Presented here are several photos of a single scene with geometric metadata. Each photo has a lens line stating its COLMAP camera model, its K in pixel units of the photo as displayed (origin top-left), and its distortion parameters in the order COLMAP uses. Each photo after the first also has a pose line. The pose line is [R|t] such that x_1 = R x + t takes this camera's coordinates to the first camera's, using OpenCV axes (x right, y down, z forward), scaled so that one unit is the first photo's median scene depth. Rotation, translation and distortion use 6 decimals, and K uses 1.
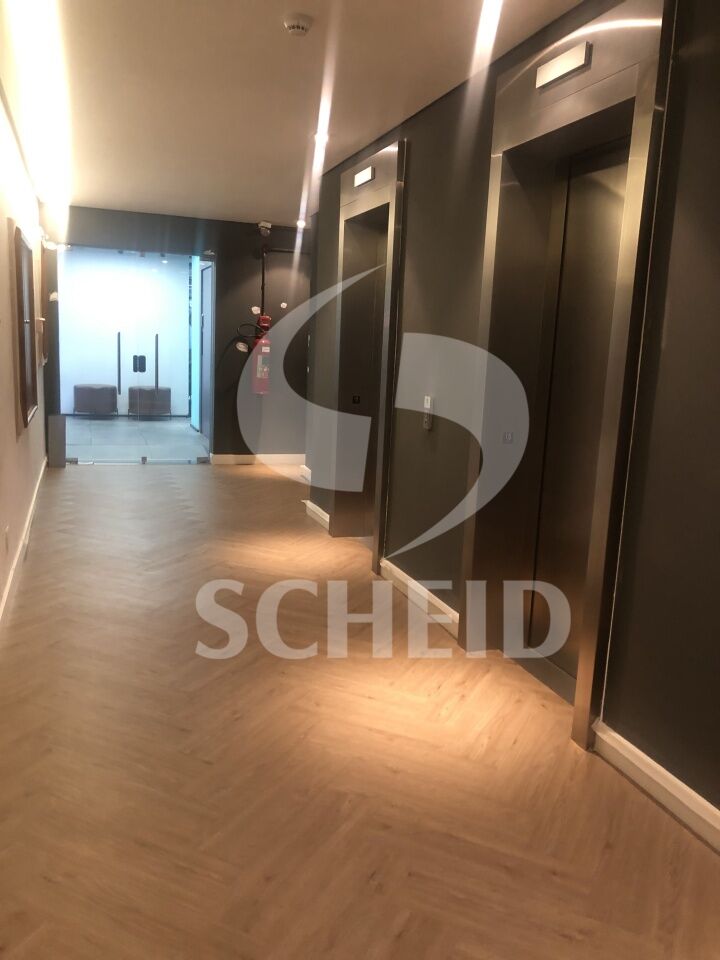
lens RADIAL K [[758.3, 0, 360.0], [0, 758.3, 480.0], [0, 0, 1]] dist [0.005159, -0.002150]
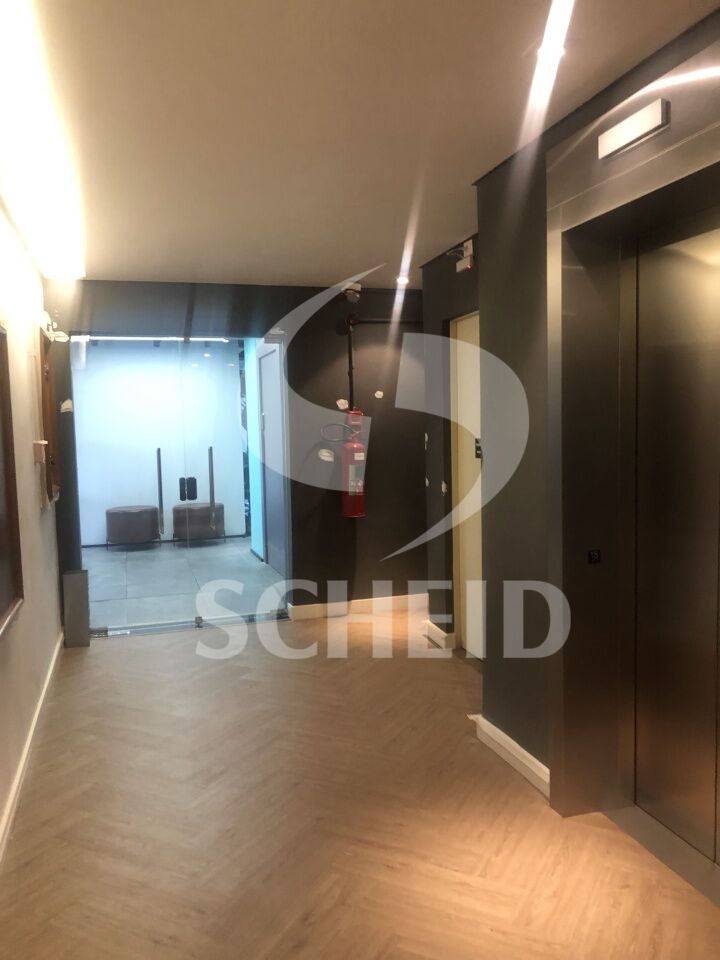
lens RADIAL K [[789.9, 0, 357.5], [0, 789.9, 485.6], [0, 0, 1]] dist [0.034815, -0.006322]
pose [[0.995796, -0.066501, -0.062999, -0.080821], [0.059572, 0.992568, -0.106117, -0.065285], [0.069588, 0.101918, 0.992356, 0.258440]]
